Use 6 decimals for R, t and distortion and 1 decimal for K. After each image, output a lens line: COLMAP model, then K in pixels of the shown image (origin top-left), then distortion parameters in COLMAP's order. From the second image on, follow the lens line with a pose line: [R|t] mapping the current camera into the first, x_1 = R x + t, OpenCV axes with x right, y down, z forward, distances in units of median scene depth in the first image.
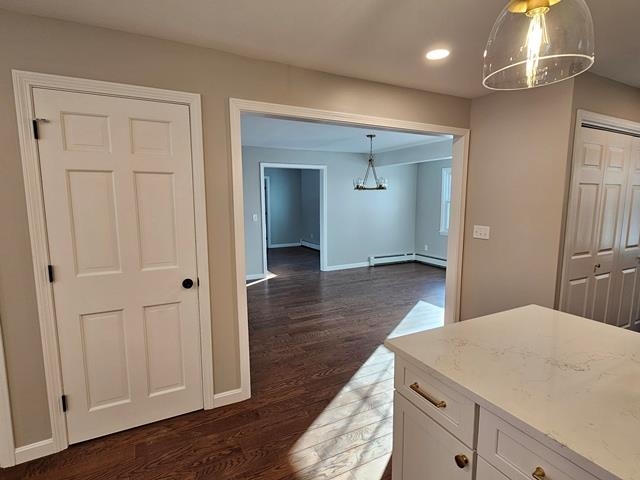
lens RADIAL K [[343.7, 0, 323.0], [0, 343.7, 239.7], [0, 0, 1]] dist [0.001418, 0.000553]
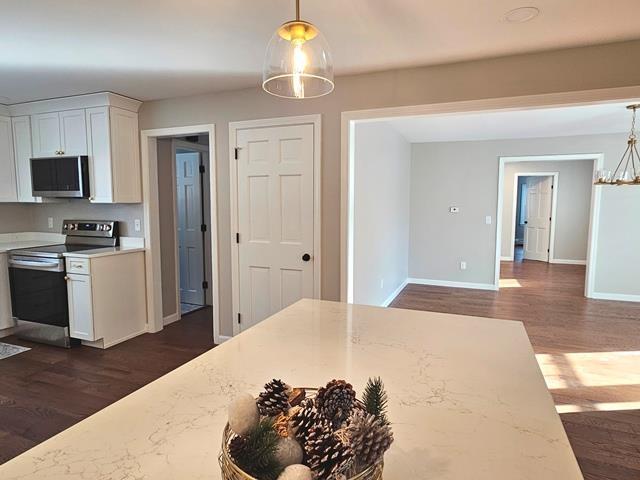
lens RADIAL K [[384.9, 0, 320.9], [0, 384.9, 240.0], [0, 0, 1]] dist [0.002784, -0.000141]
pose [[0.643570, 0.080138, -0.761180, 0.778384], [-0.097729, 0.994967, 0.022123, 0.022190], [0.759122, 0.060152, 0.648163, 0.075629]]
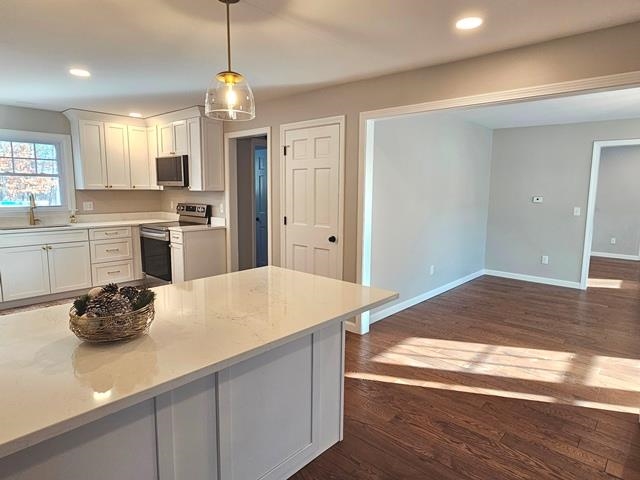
lens RADIAL K [[384.9, 0, 320.9], [0, 384.9, 240.0], [0, 0, 1]] dist [0.002784, -0.000141]
pose [[0.345474, 0.133311, -0.928911, 1.219002], [-0.122641, 0.987783, 0.096148, -0.030151], [0.930380, 0.080706, 0.357603, 0.334001]]
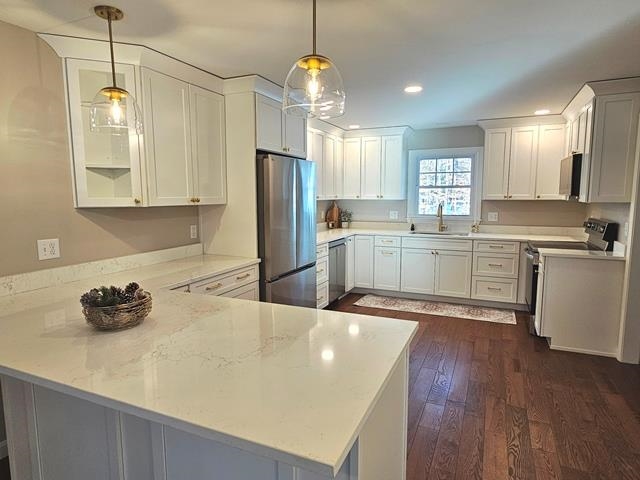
lens RADIAL K [[384.9, 0, 320.9], [0, 384.9, 240.0], [0, 0, 1]] dist [0.002784, -0.000141]
pose [[-0.793149, 0.081755, -0.603515, 0.698597], [-0.062419, 0.974819, 0.214085, -0.130926], [0.605820, 0.207472, -0.768074, 1.039903]]
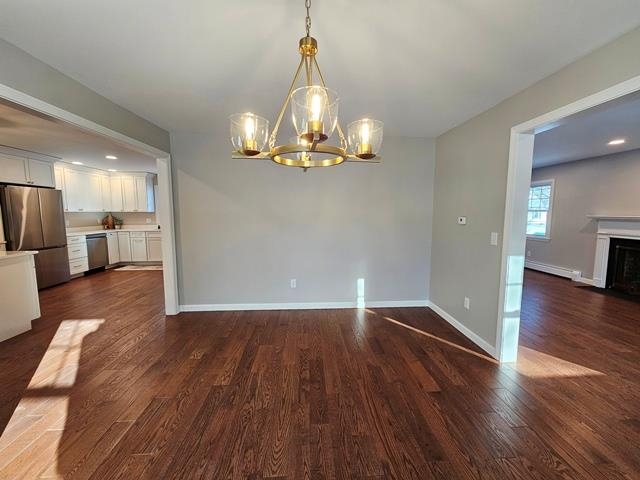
lens RADIAL K [[260.4, 0, 323.5], [0, 260.4, 239.9], [0, 0, 1]] dist [0.001084, 0.000175]
pose [[-0.411617, 0.103255, -0.905489, 0.745494], [-0.105847, 0.981421, 0.160030, -0.273125], [0.905189, 0.161714, -0.393040, 2.548799]]
